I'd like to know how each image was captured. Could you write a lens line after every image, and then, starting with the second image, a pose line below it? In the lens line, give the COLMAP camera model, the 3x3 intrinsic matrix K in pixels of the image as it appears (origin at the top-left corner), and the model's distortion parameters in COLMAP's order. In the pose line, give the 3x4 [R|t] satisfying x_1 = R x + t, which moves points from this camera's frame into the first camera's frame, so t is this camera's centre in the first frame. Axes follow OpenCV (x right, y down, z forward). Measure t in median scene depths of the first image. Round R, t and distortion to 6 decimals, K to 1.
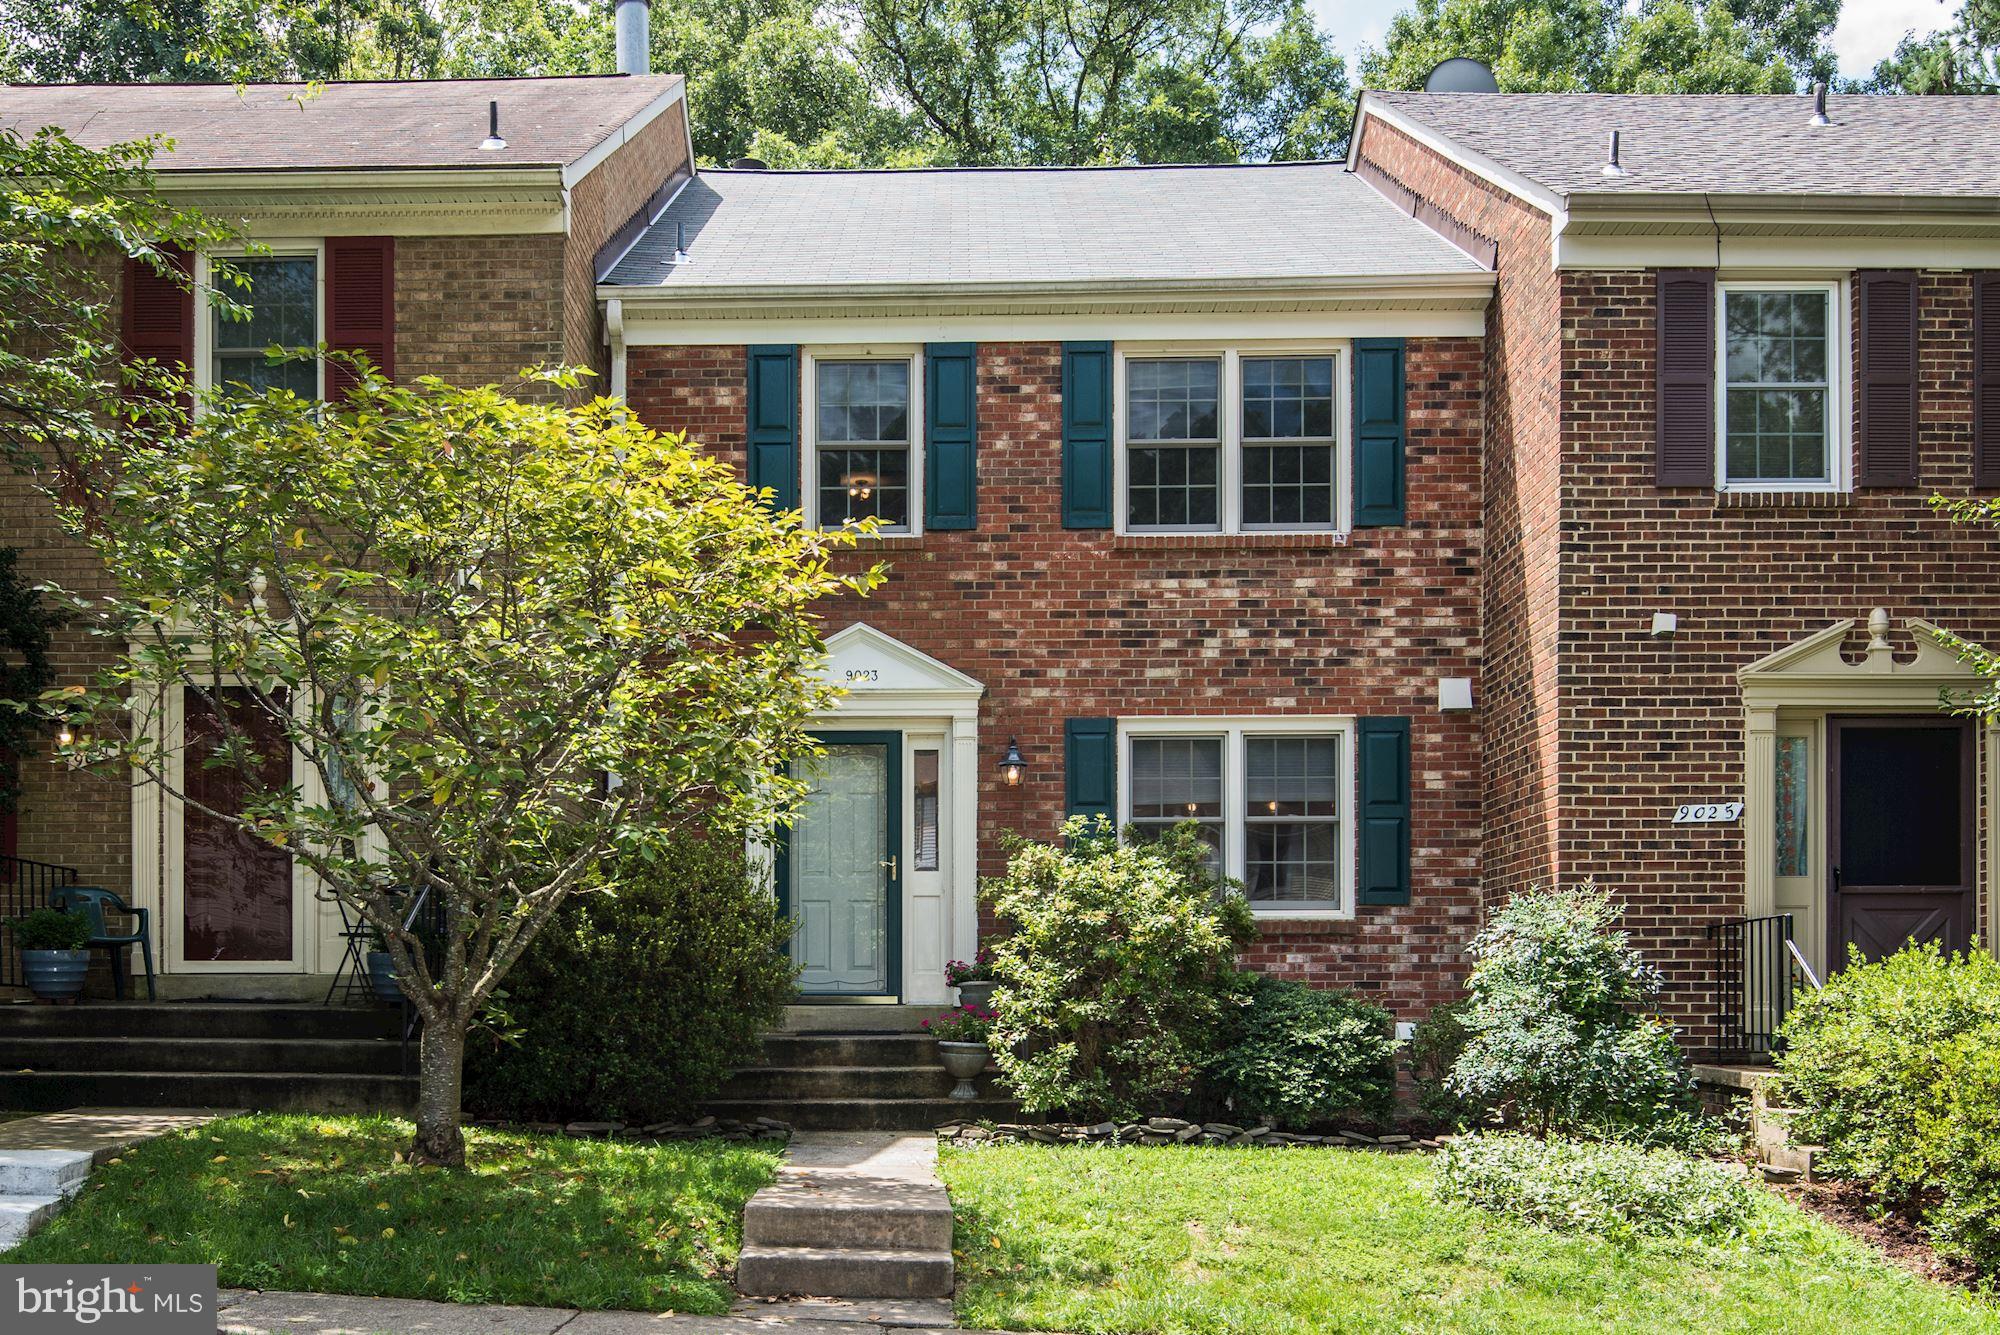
lens RADIAL K [[946.8, 0, 1009.0], [0, 946.8, 680.2], [0, 0, 1]] dist [-0.002841, -0.006389]
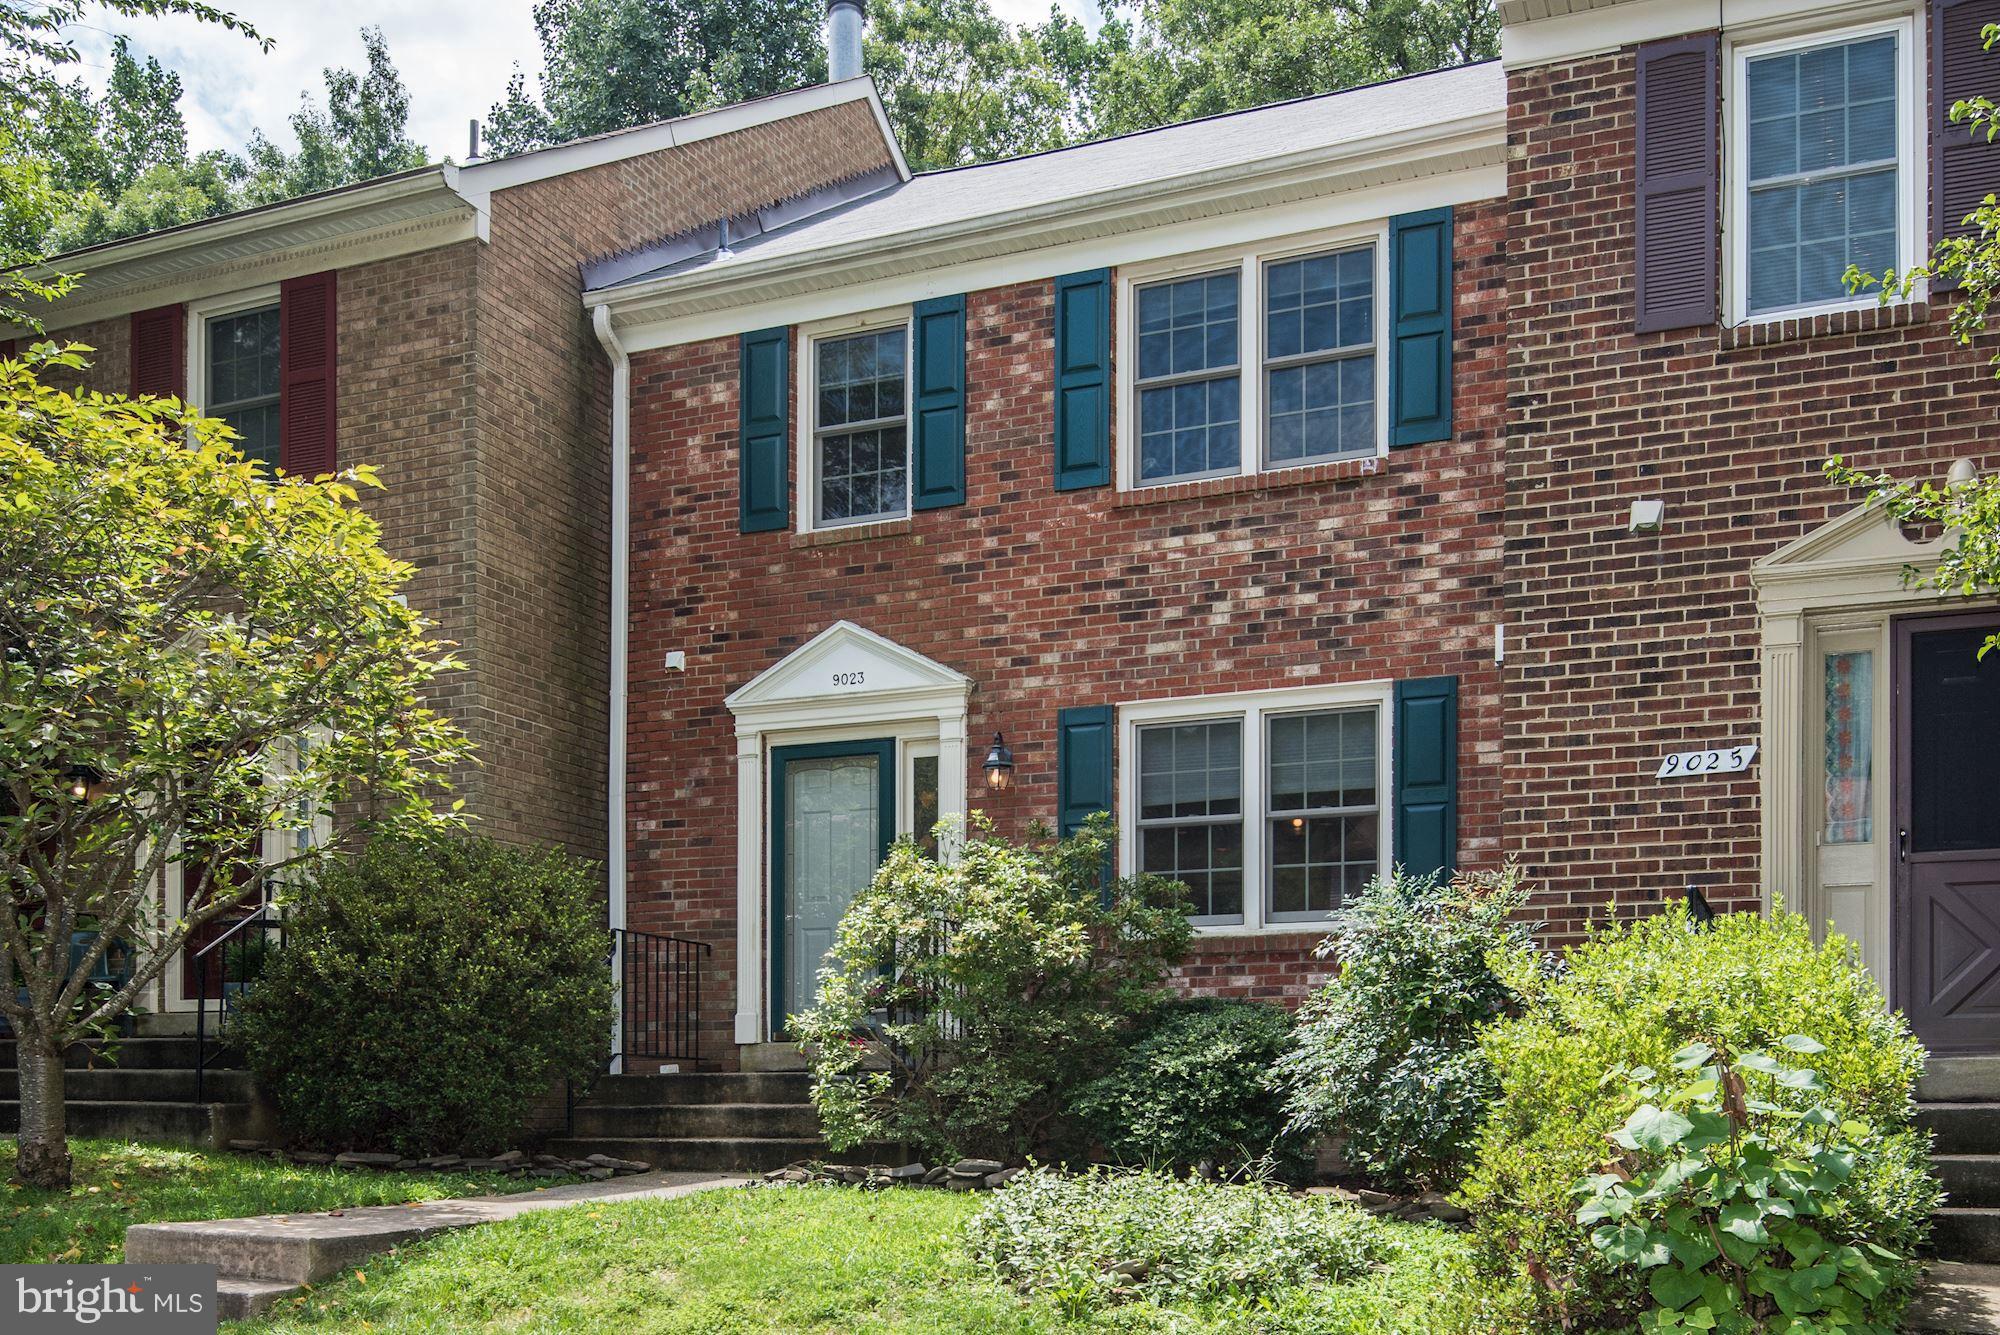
lens RADIAL K [[1055.1, 0, 999.9], [0, 1055.1, 706.7], [0, 0, 1]] dist [-0.002061, -0.008854]
pose [[0.977664, -0.070133, -0.198130, 0.214617], [0.072625, 0.997345, 0.005331, 0.030980], [0.197230, -0.019601, 0.980161, 0.049425]]
